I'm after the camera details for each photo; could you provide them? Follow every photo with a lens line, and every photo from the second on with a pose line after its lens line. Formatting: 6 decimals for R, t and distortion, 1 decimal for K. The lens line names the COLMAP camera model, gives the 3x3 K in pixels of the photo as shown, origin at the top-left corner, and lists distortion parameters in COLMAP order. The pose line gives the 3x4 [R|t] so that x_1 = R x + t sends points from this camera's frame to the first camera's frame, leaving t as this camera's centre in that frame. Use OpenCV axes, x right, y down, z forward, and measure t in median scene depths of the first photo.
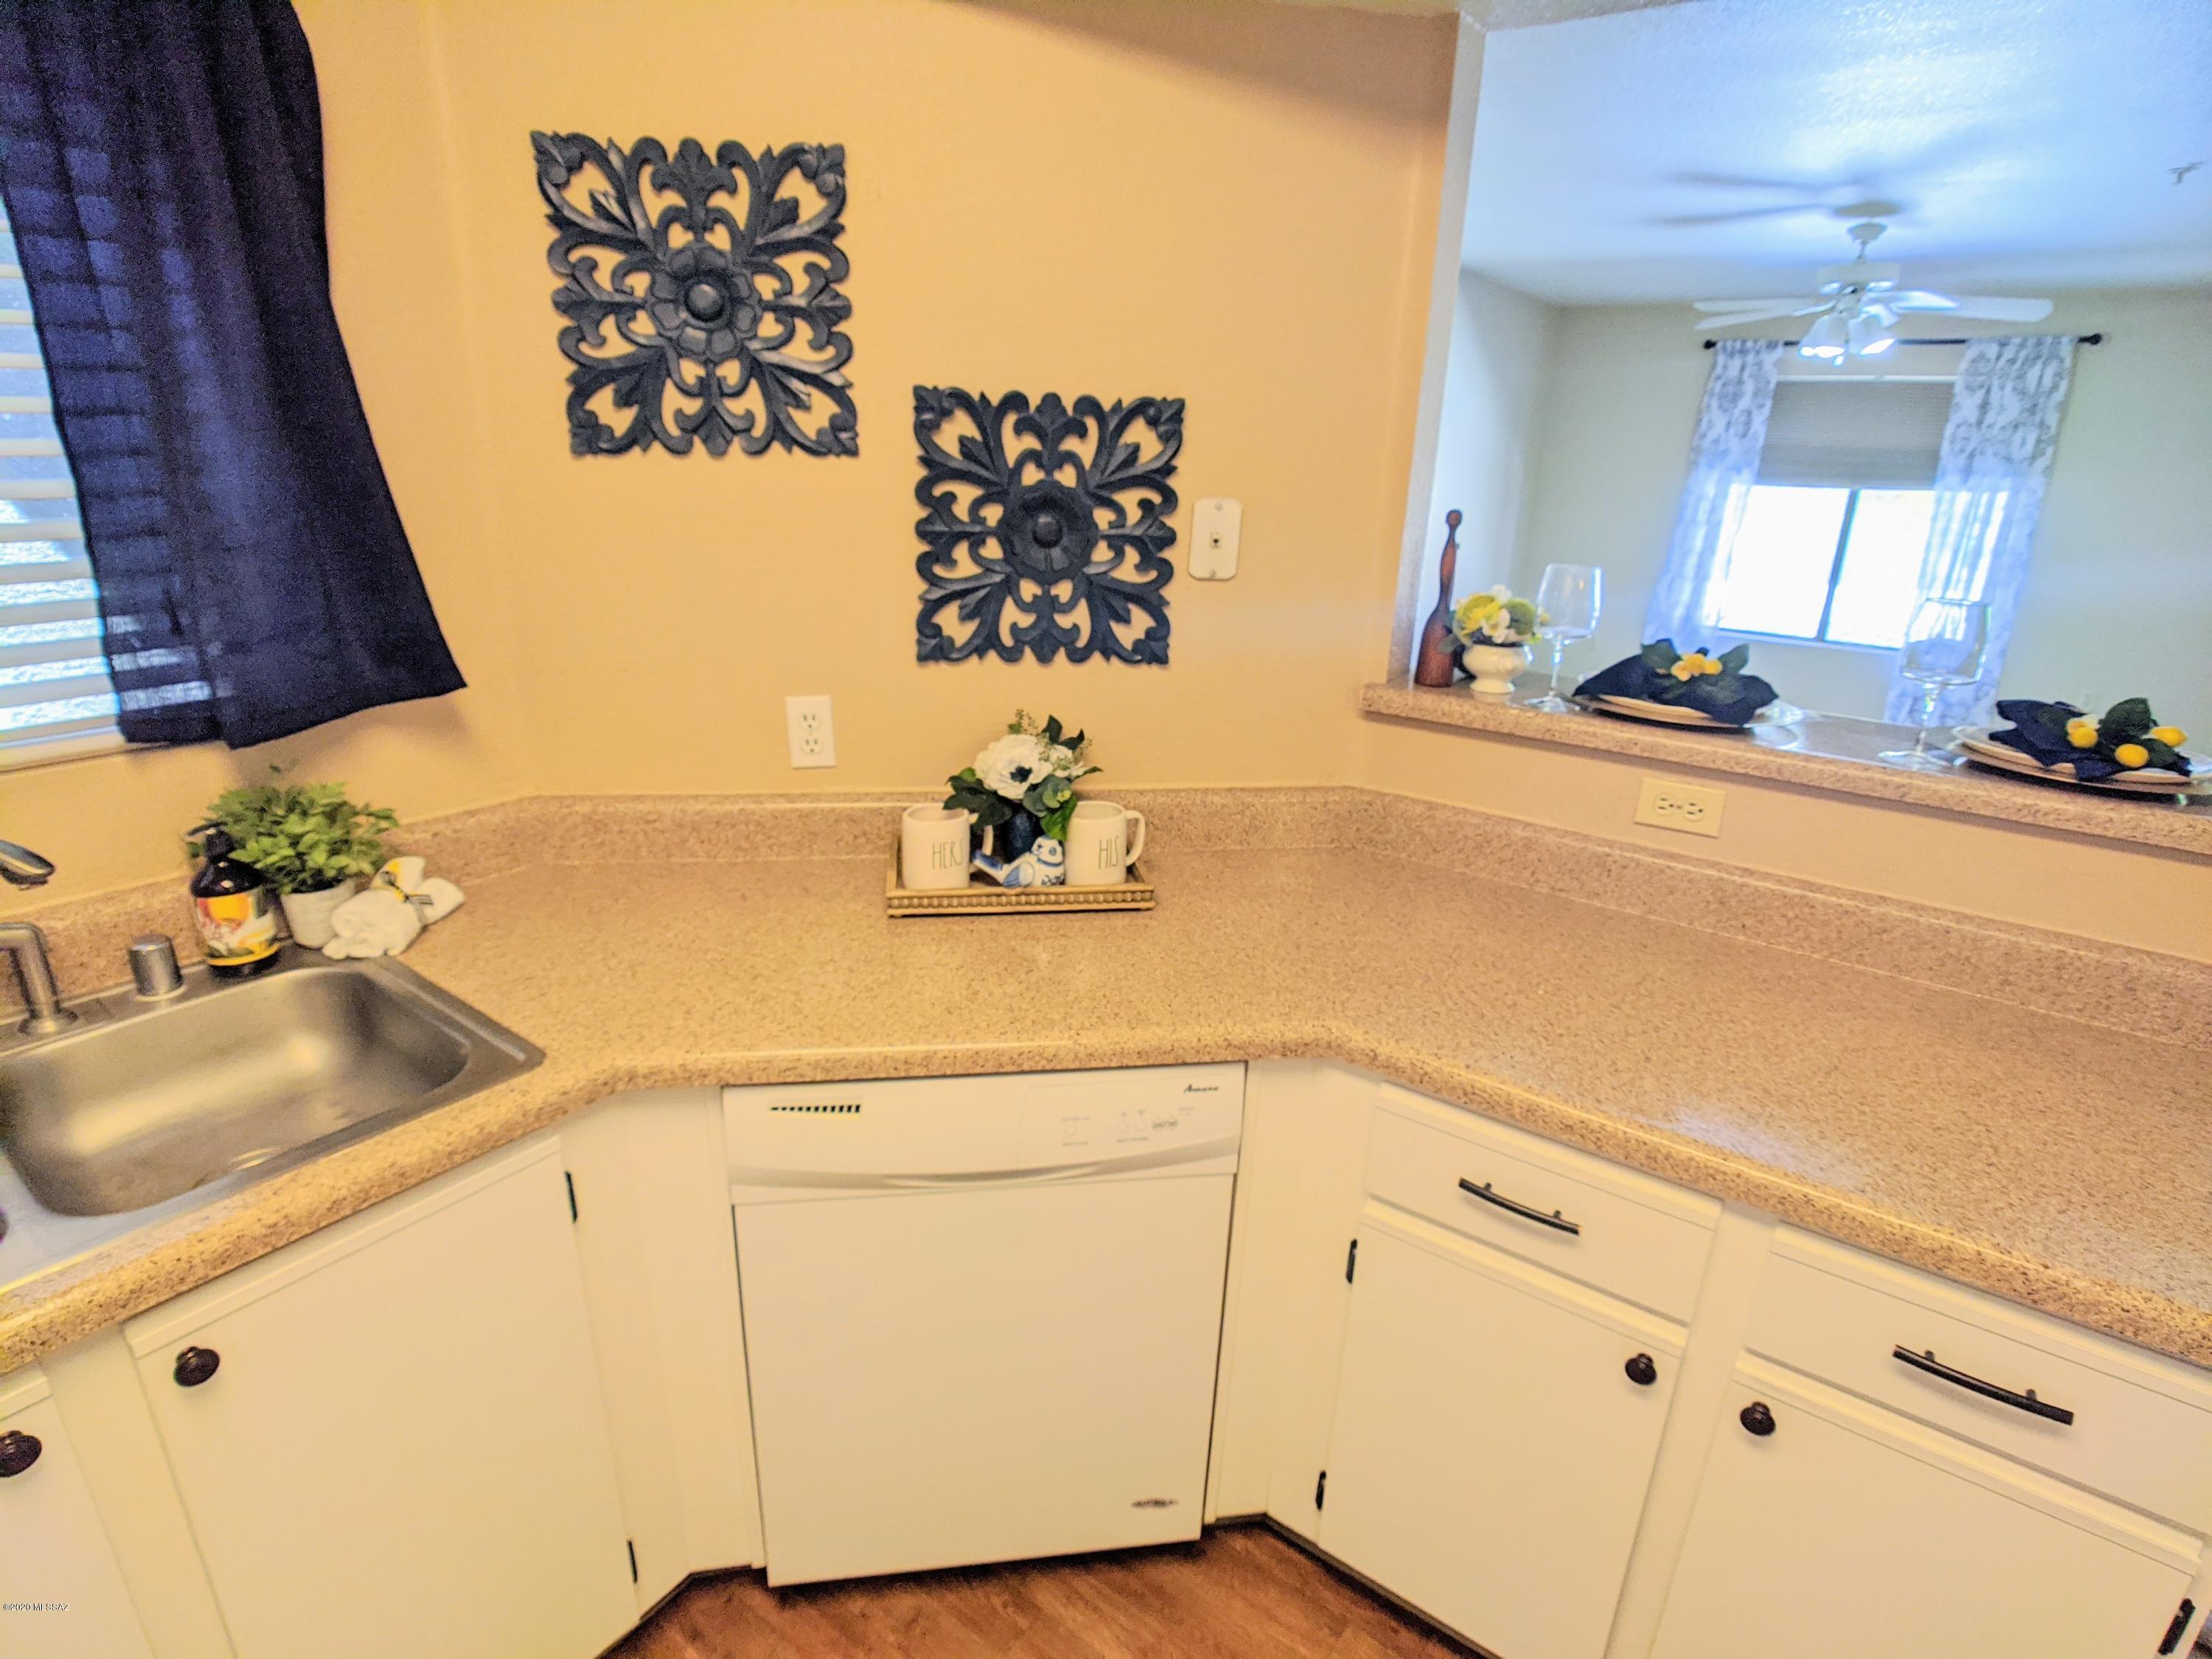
lens RADIAL K [[1133.3, 0, 1124.0], [0, 1133.3, 840.1], [0, 0, 1]] dist [-0.027832, 0.009900]
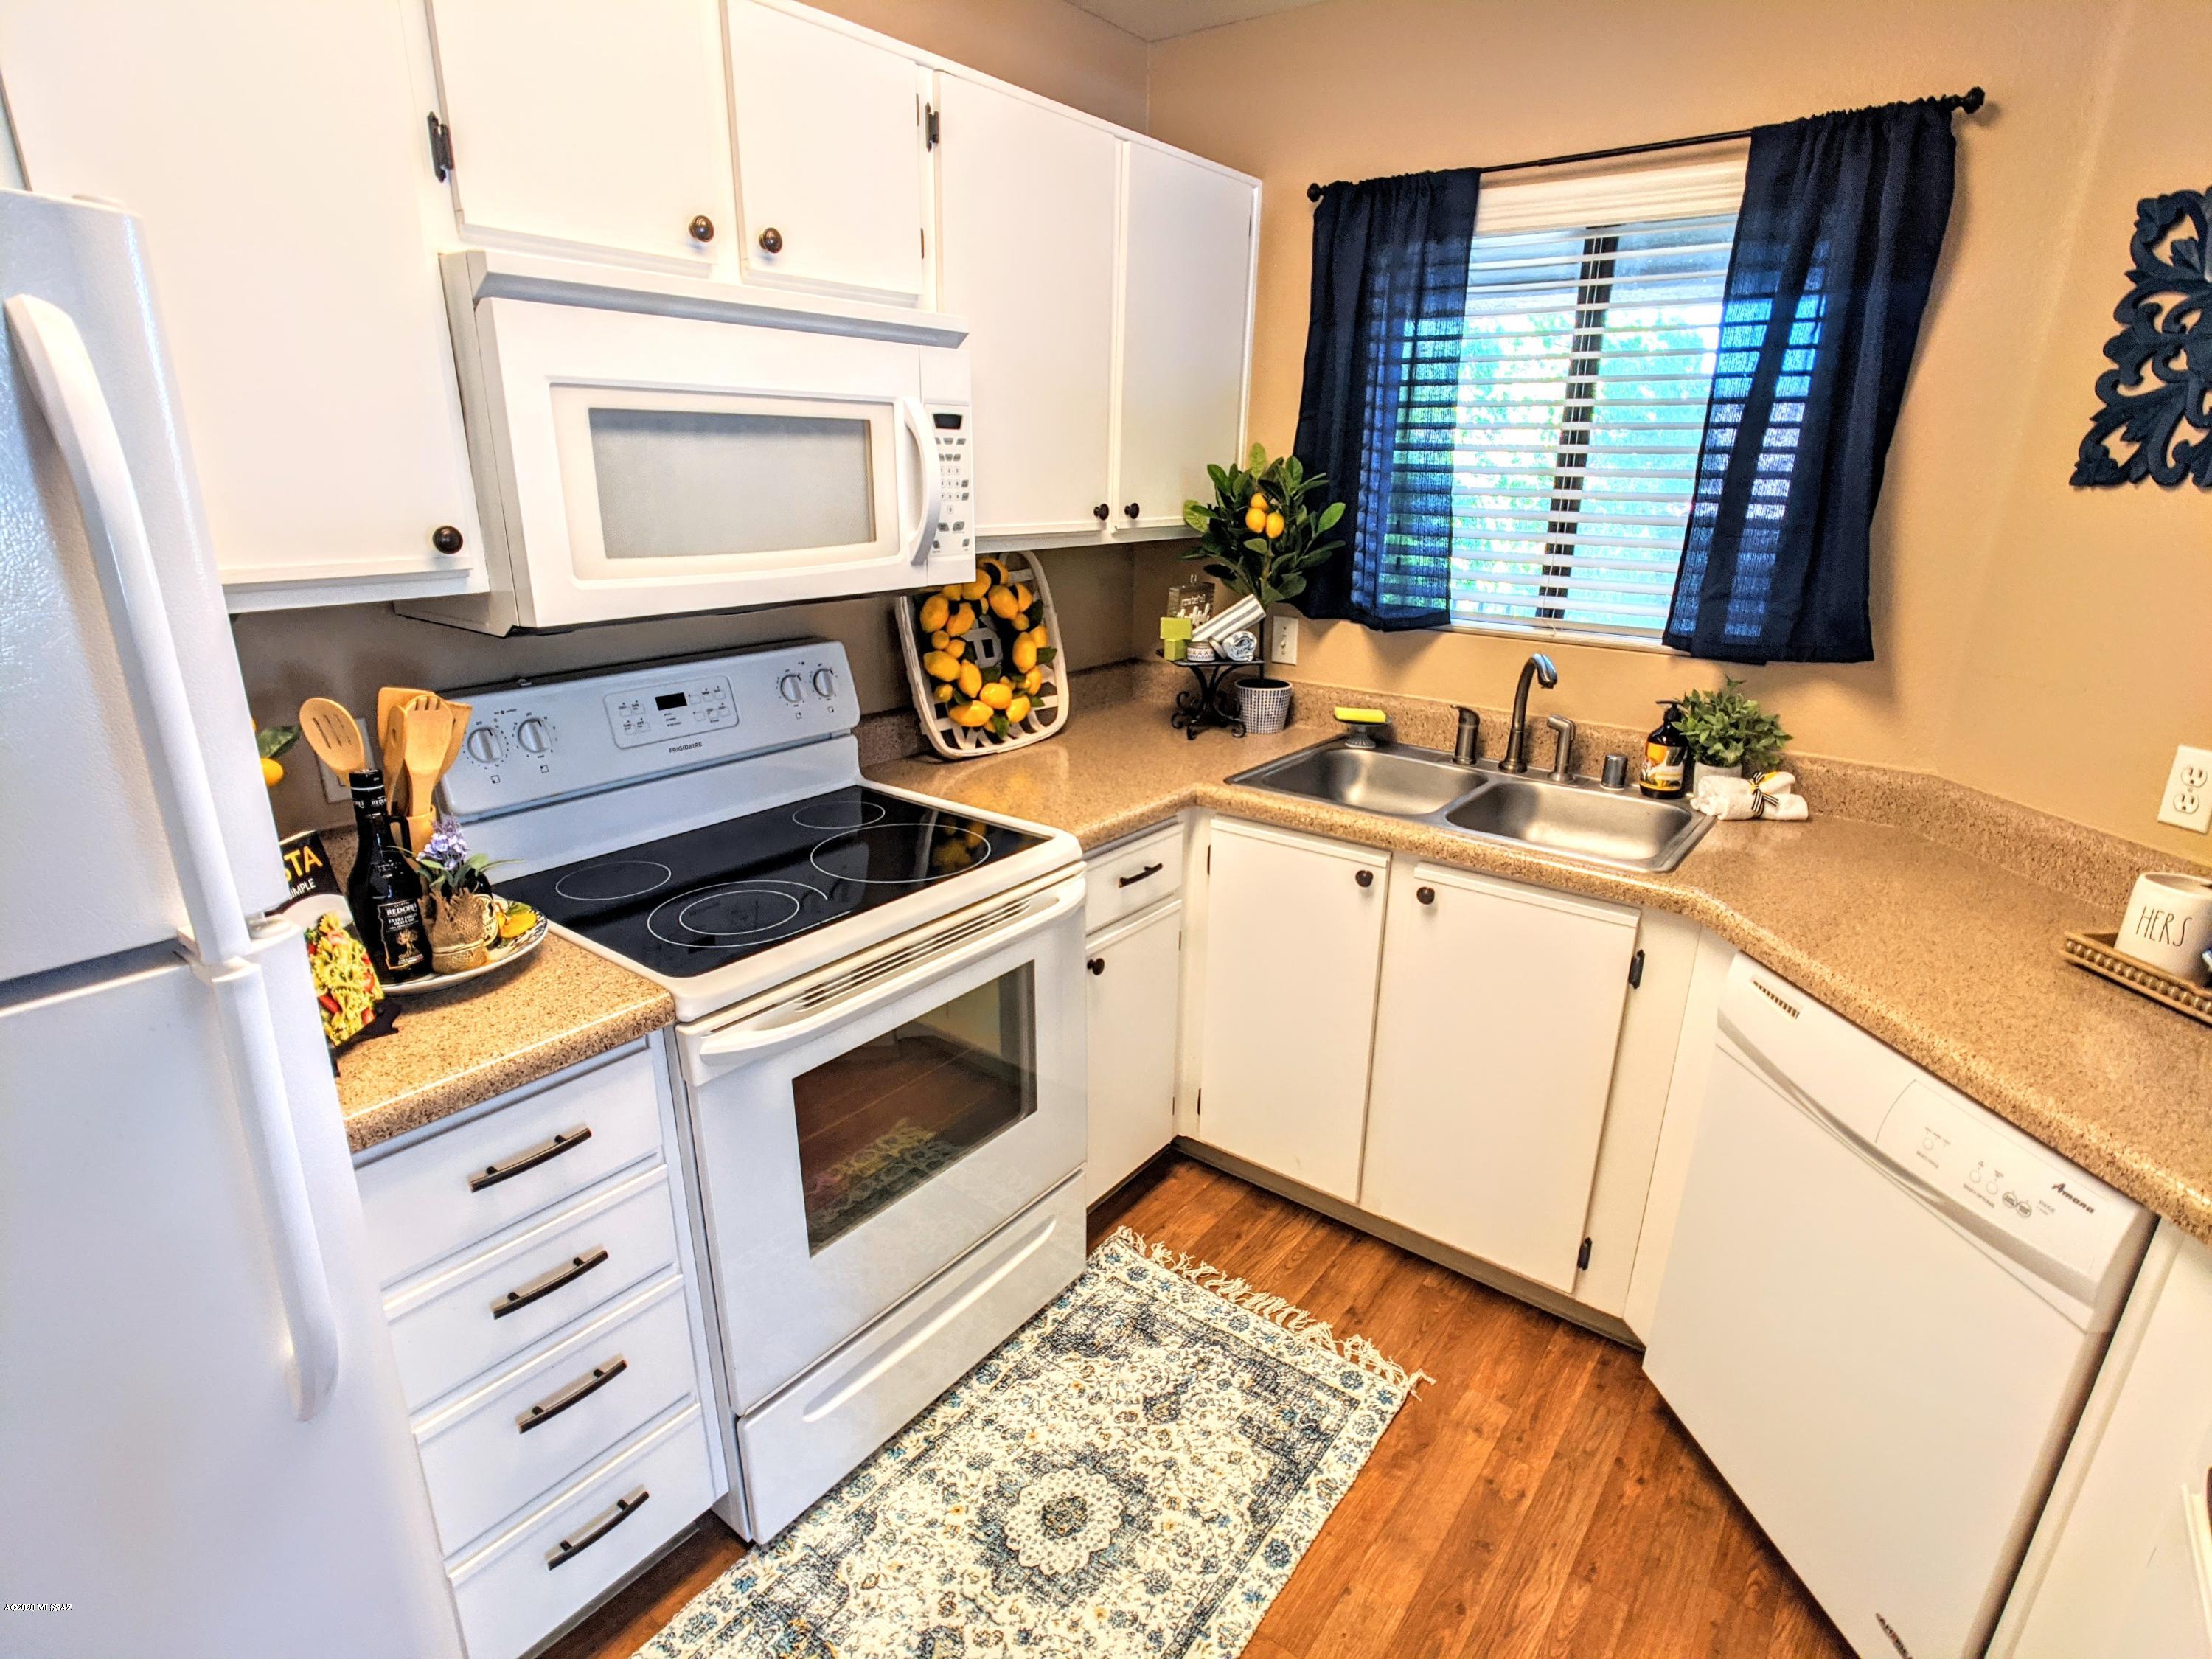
lens RADIAL K [[1133.3, 0, 1124.0], [0, 1133.3, 840.1], [0, 0, 1]] dist [-0.027832, 0.009900]
pose [[-0.000640, 0.291536, -0.956560, 0.831973], [-0.351785, 0.895352, 0.273117, -0.000463], [0.936081, 0.336678, 0.101985, 0.155670]]
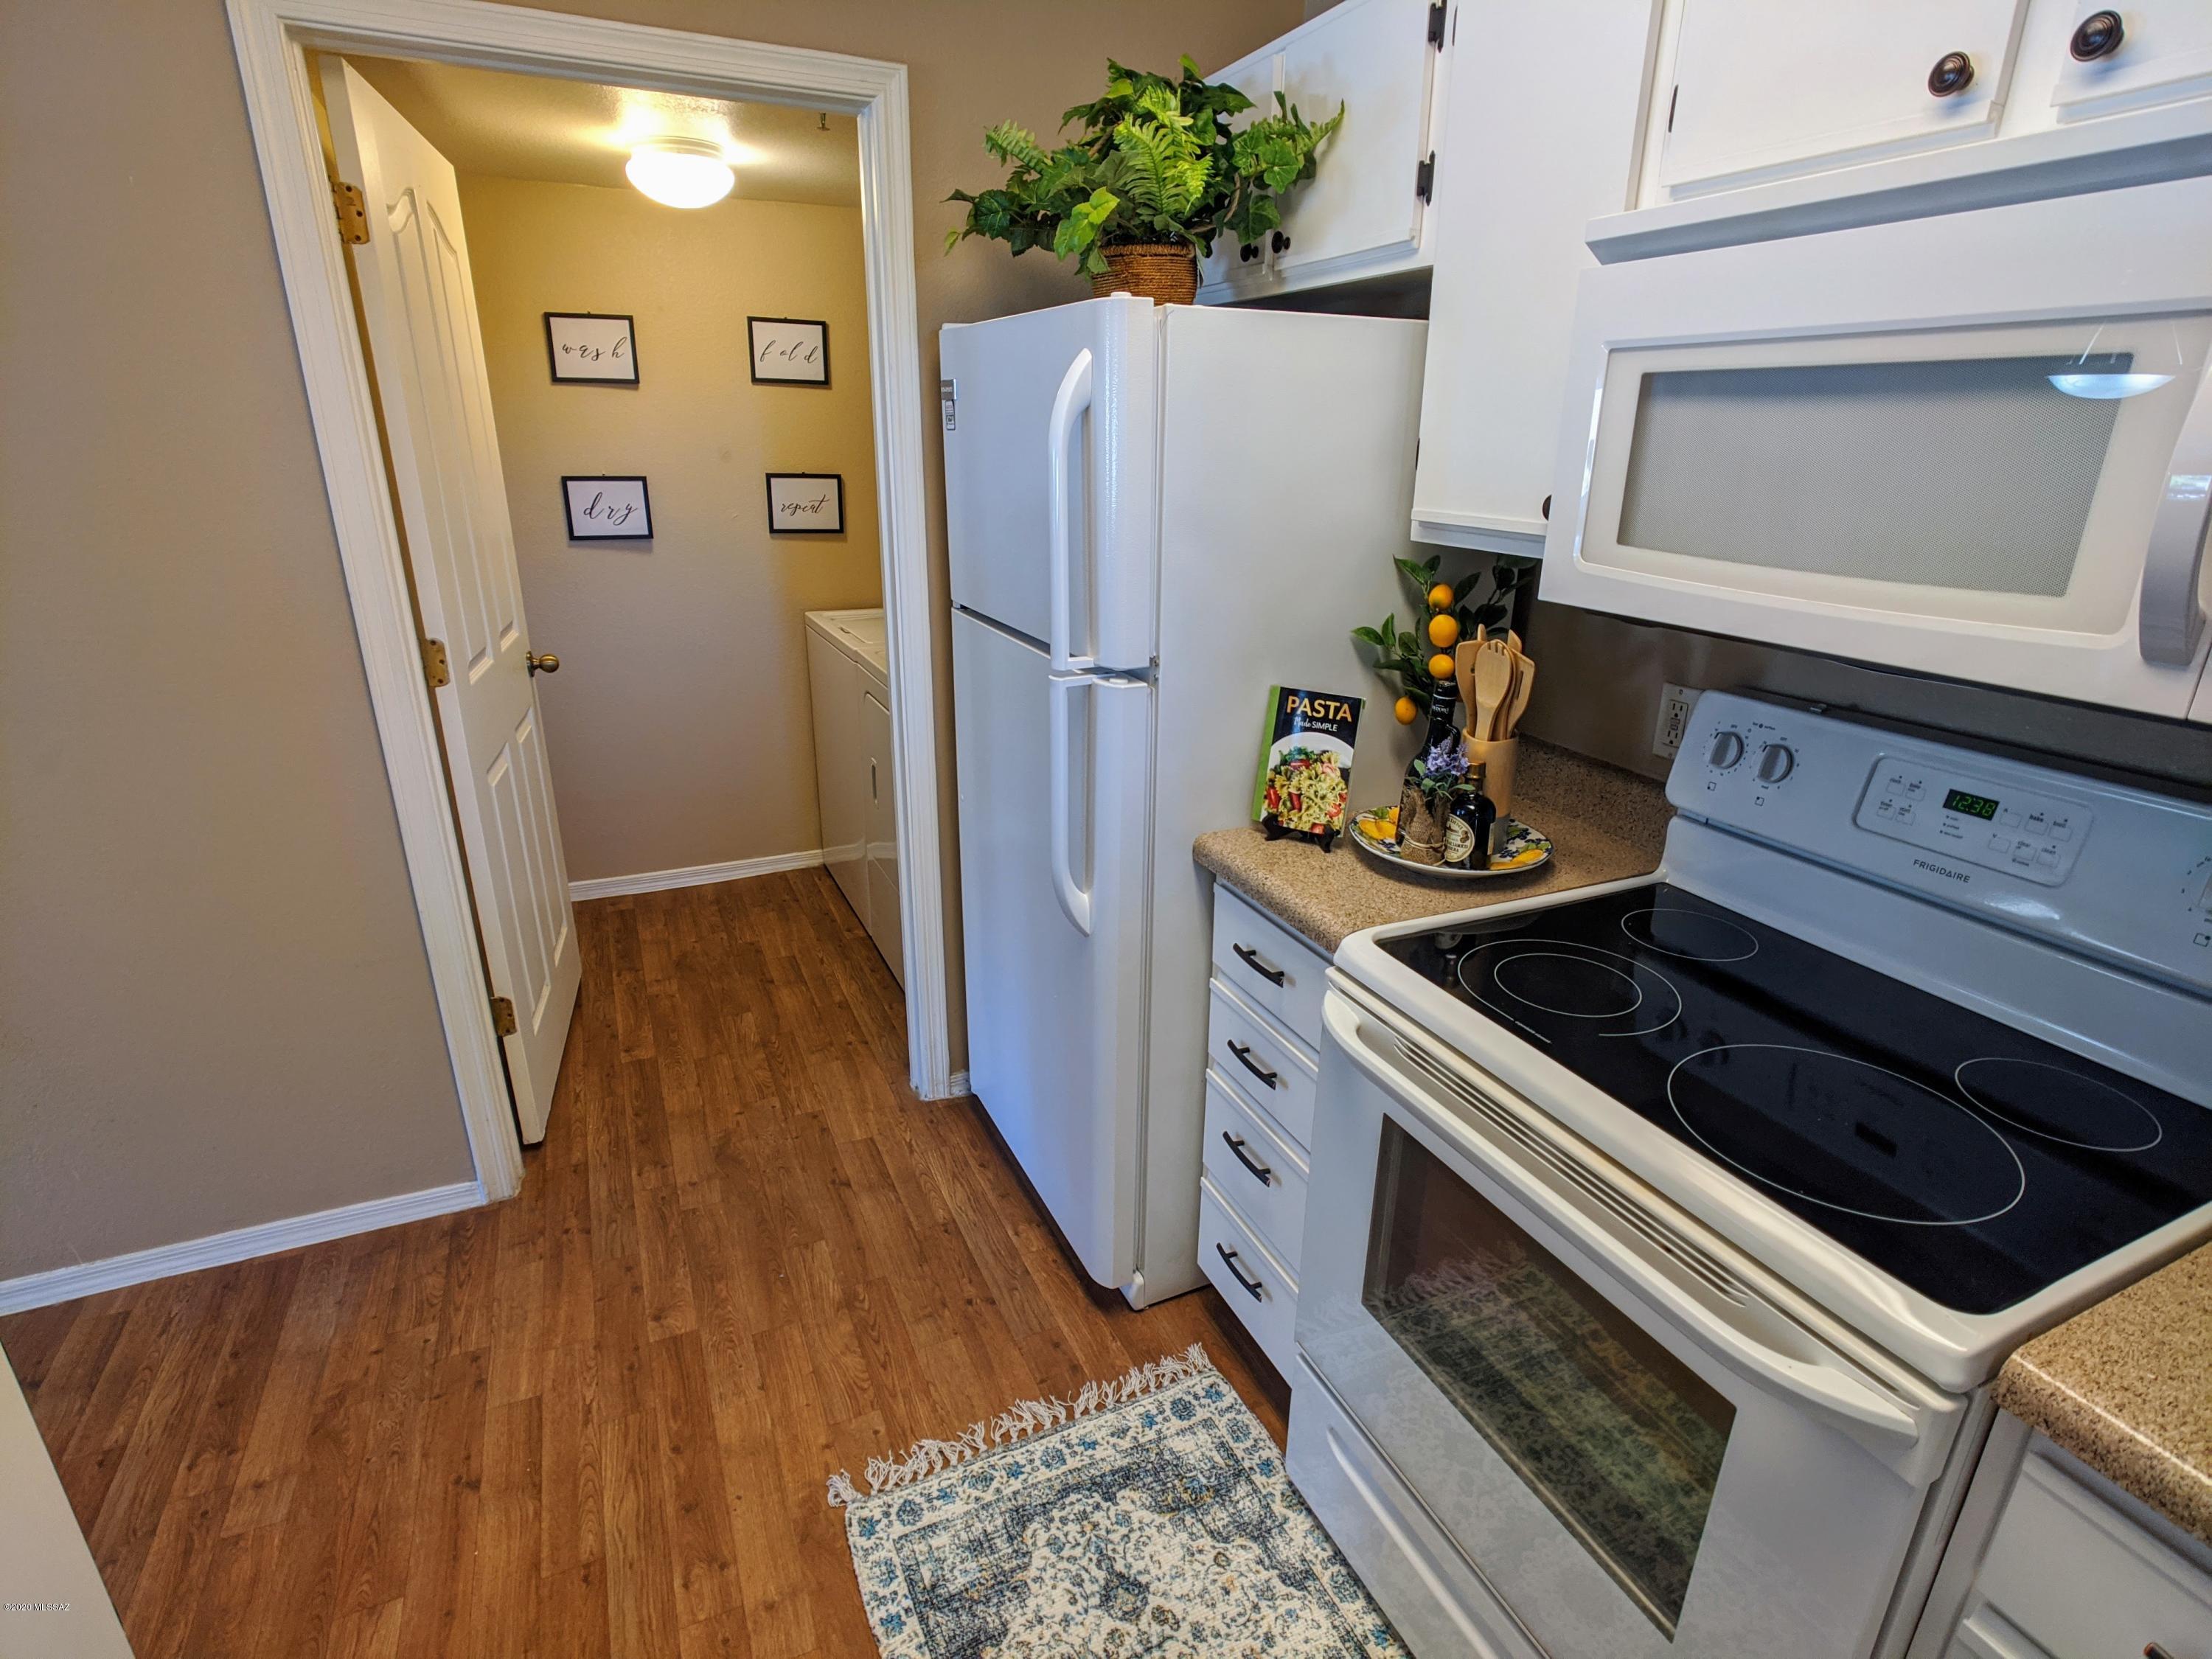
lens RADIAL K [[1133.3, 0, 1124.0], [0, 1133.3, 840.1], [0, 0, 1]] dist [-0.027832, 0.009900]
pose [[-0.879070, -0.201070, 0.432212, -0.377329], [0.119732, 0.784489, 0.608474, -0.210299], [-0.461412, 0.586641, -0.665546, 0.694531]]
